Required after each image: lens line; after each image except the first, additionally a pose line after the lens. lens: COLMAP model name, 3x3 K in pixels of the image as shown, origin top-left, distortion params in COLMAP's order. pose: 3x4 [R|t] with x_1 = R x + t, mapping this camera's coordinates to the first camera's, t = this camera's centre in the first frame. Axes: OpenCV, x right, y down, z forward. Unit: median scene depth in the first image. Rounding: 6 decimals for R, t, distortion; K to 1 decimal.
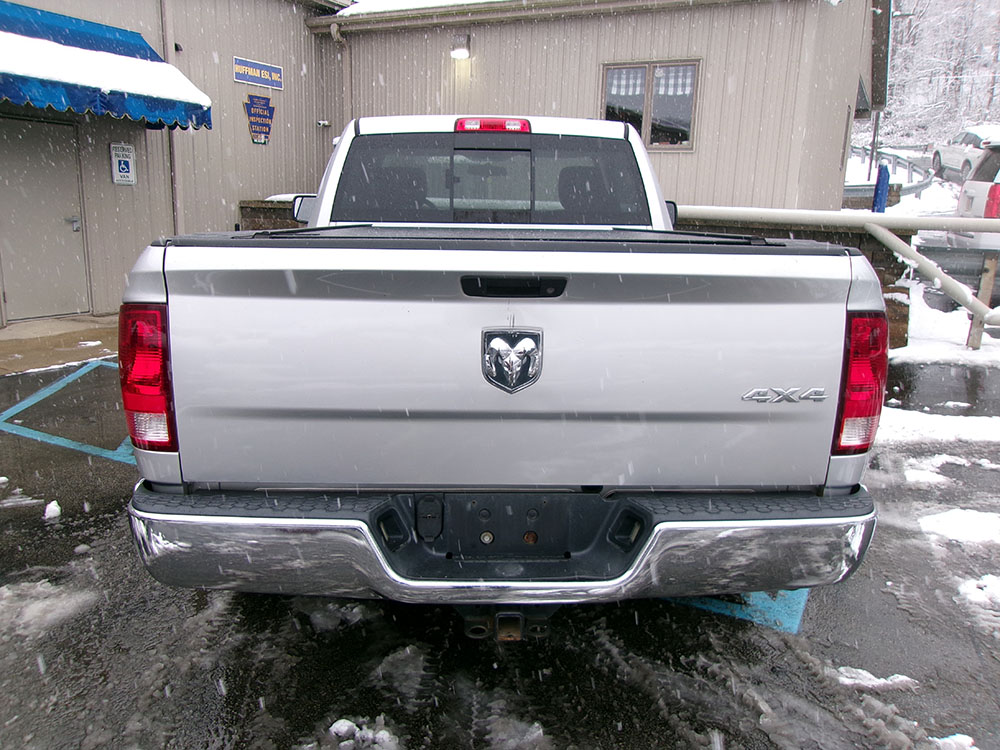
lens RADIAL K [[767.2, 0, 500.0], [0, 767.2, 375.0], [0, 0, 1]] dist [-0.015553, 0.014942]
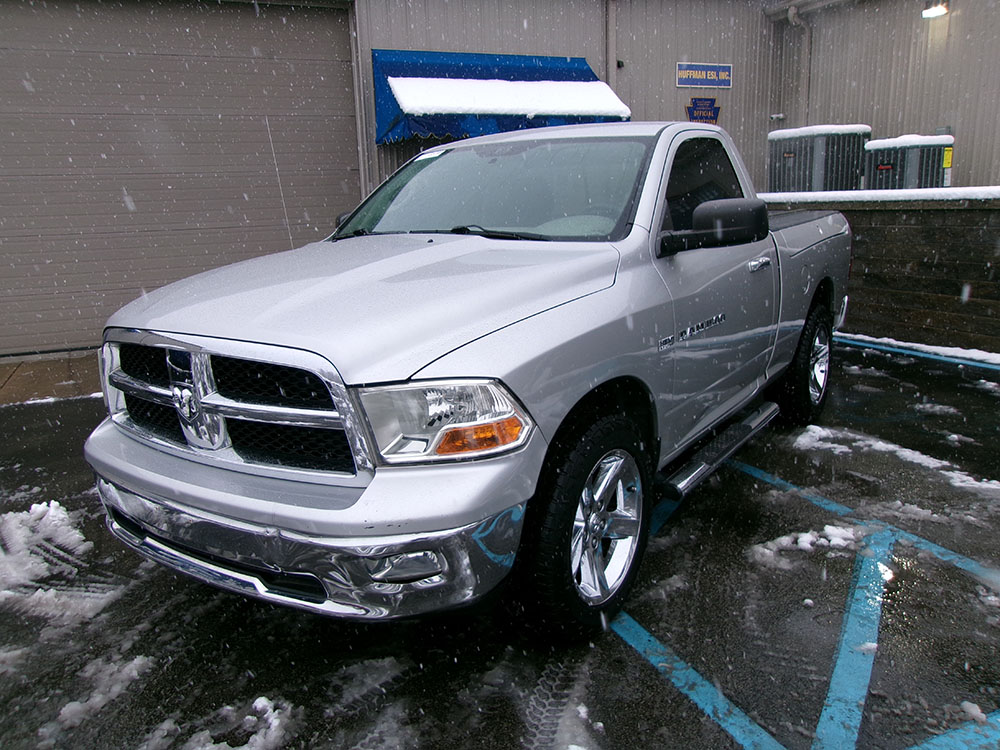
lens RADIAL K [[770.0, 0, 507.3], [0, 770.0, 379.3], [0, 0, 1]] dist [-0.031230, 0.049669]
pose [[0.771311, 0.088351, -0.630297, 0.179624], [-0.082891, 0.995828, 0.038154, -0.019905], [0.631038, 0.022817, 0.775416, 0.087355]]
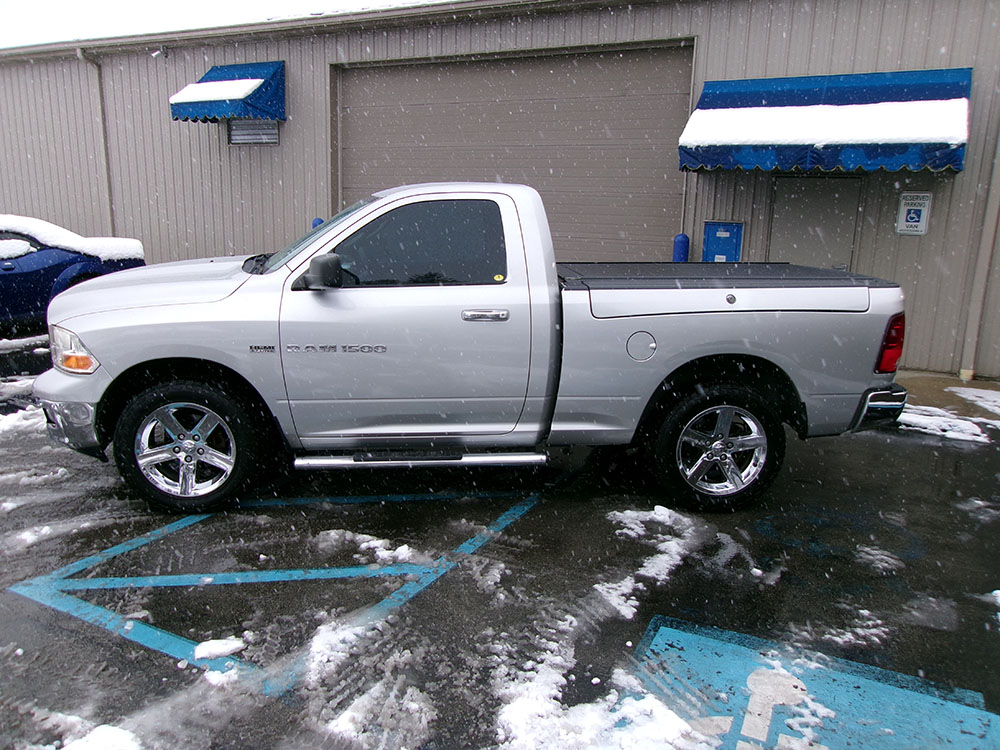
lens RADIAL K [[767.2, 0, 500.0], [0, 767.2, 375.0], [0, 0, 1]] dist [-0.015553, 0.014942]
pose [[-0.010127, 0.188139, -0.982090, 0.492990], [-0.242301, 0.952409, 0.184951, -0.137176], [0.970148, 0.239834, 0.035941, 0.522261]]
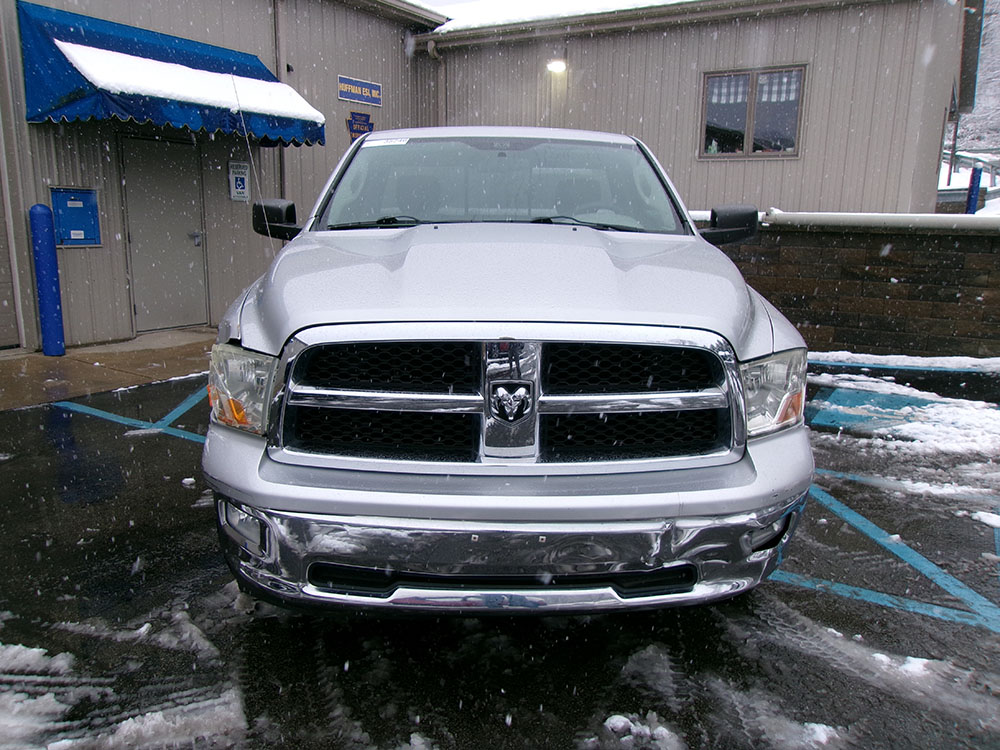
lens RADIAL K [[765.5, 0, 494.8], [0, 765.5, 374.4], [0, 0, 1]] dist [-0.005960, 0.007857]
pose [[0.997494, -0.000467, -0.070750, -0.074406], [-0.000676, 0.999870, -0.016128, 0.003715], [0.070748, 0.016135, 0.997364, -0.007806]]
